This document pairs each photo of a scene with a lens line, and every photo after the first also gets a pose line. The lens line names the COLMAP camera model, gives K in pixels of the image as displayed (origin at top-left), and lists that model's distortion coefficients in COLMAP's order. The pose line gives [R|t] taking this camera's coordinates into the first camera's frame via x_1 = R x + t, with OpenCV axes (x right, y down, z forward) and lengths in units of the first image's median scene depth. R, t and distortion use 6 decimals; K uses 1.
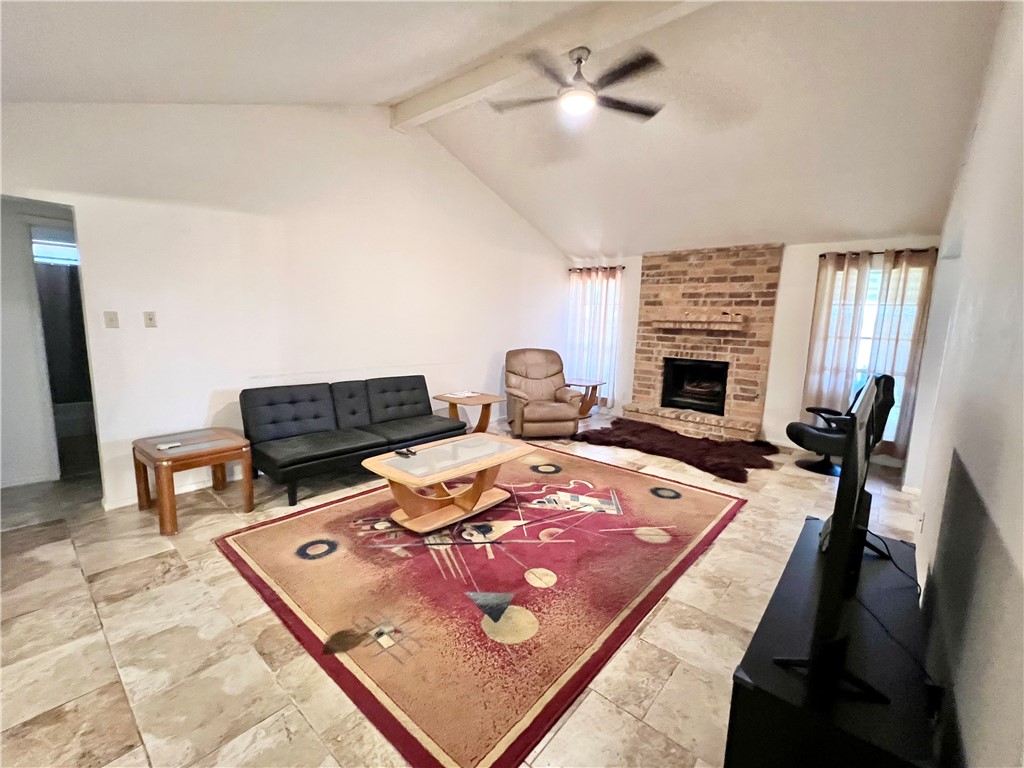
lens RADIAL K [[438.3, 0, 510.6], [0, 438.3, 383.1], [0, 0, 1]] dist [-0.004635, 0.001056]
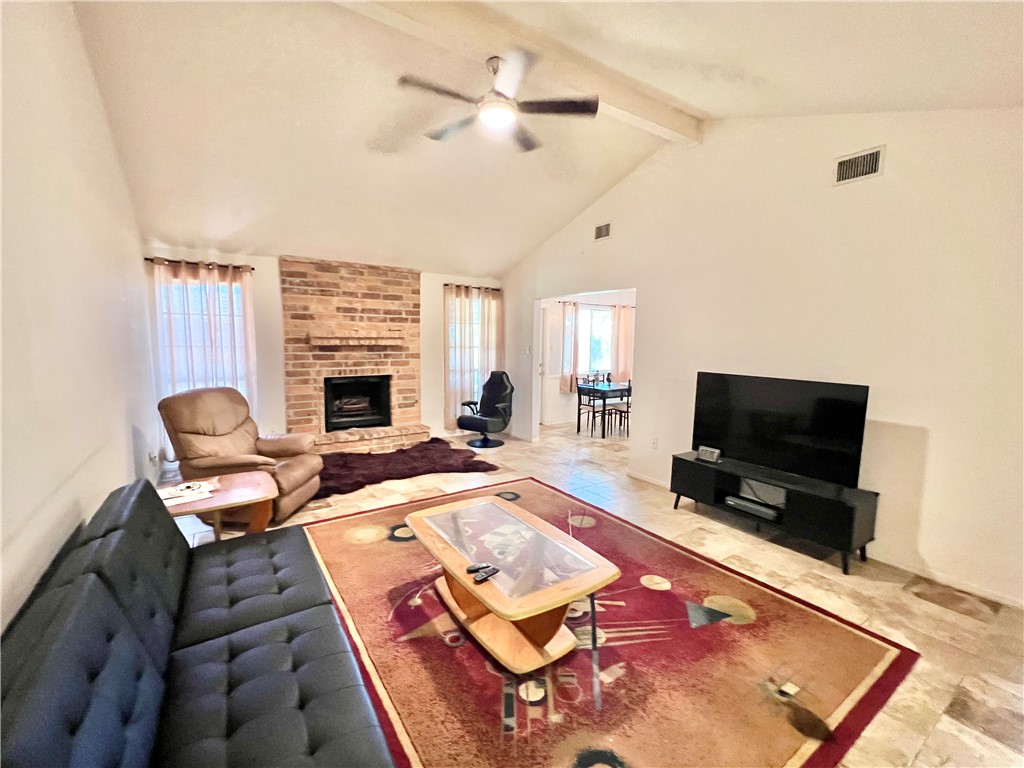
lens RADIAL K [[438.3, 0, 510.7], [0, 438.3, 385.1], [0, 0, 1]] dist [-0.004635, 0.001056]
pose [[0.268098, -0.133239, 0.954134, -0.446858], [0.131304, 0.986202, 0.100823, -0.093316], [-0.954402, 0.098251, 0.281894, 0.429141]]
